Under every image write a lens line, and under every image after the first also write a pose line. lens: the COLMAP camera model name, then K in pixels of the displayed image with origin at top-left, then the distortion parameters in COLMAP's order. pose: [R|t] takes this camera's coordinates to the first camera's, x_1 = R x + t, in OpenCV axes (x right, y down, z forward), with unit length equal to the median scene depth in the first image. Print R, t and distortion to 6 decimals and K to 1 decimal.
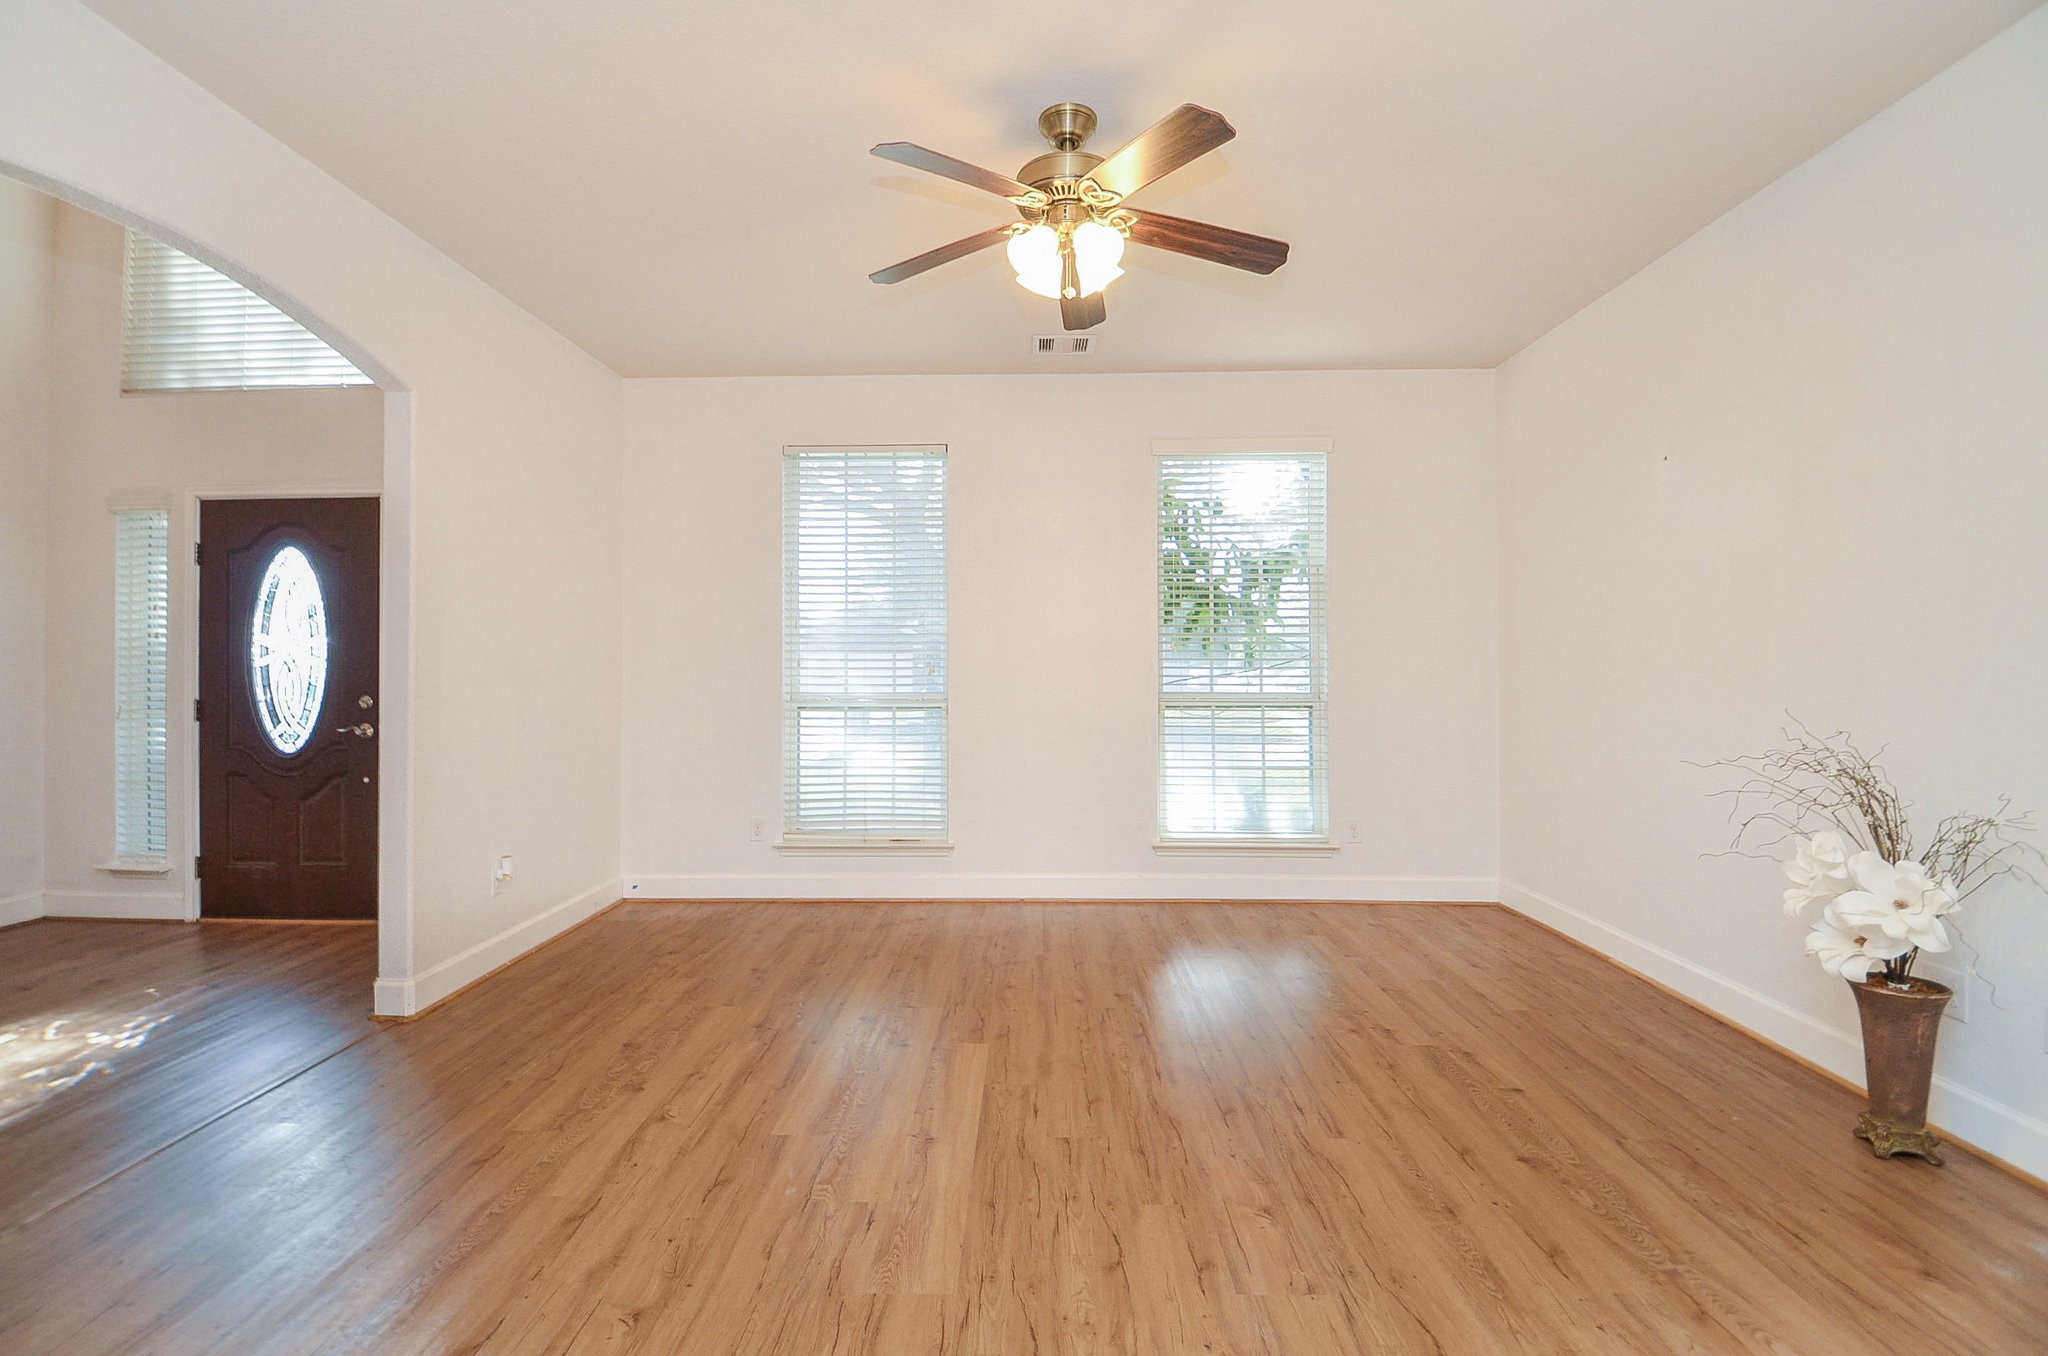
lens RADIAL K [[923.3, 0, 1005.9], [0, 923.3, 645.5], [0, 0, 1]] dist [-0.001447, -0.017101]
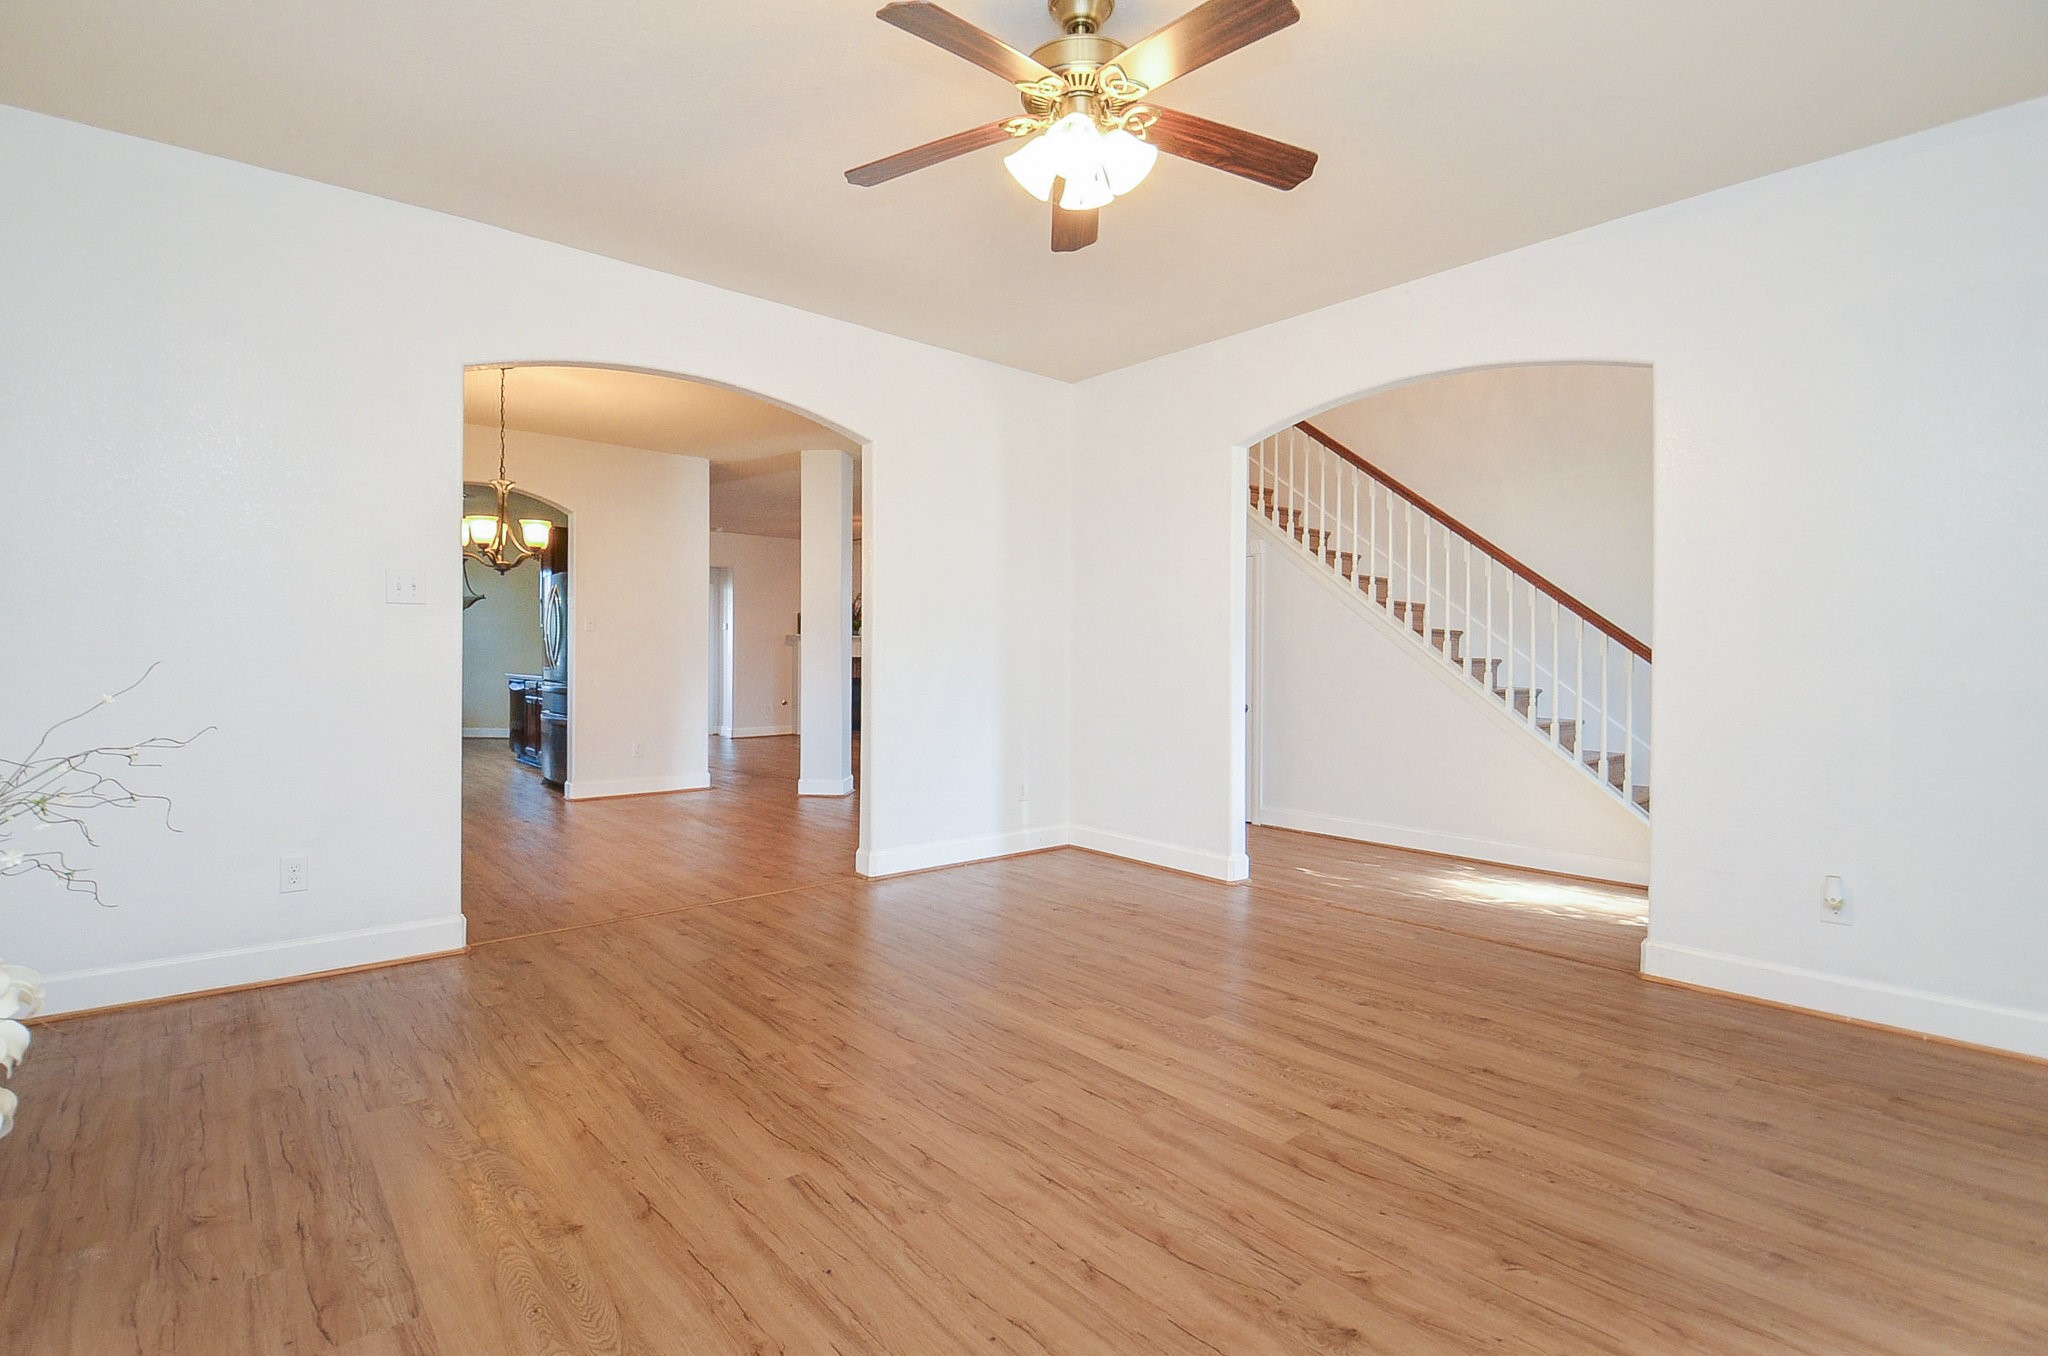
lens RADIAL K [[923.3, 0, 1005.9], [0, 923.3, 645.5], [0, 0, 1]] dist [-0.001447, -0.017101]
pose [[-0.730967, -0.009230, -0.682350, 0.613208], [0.009531, 0.999673, -0.023732, 0.057055], [0.682346, -0.023850, -0.730640, 1.351859]]
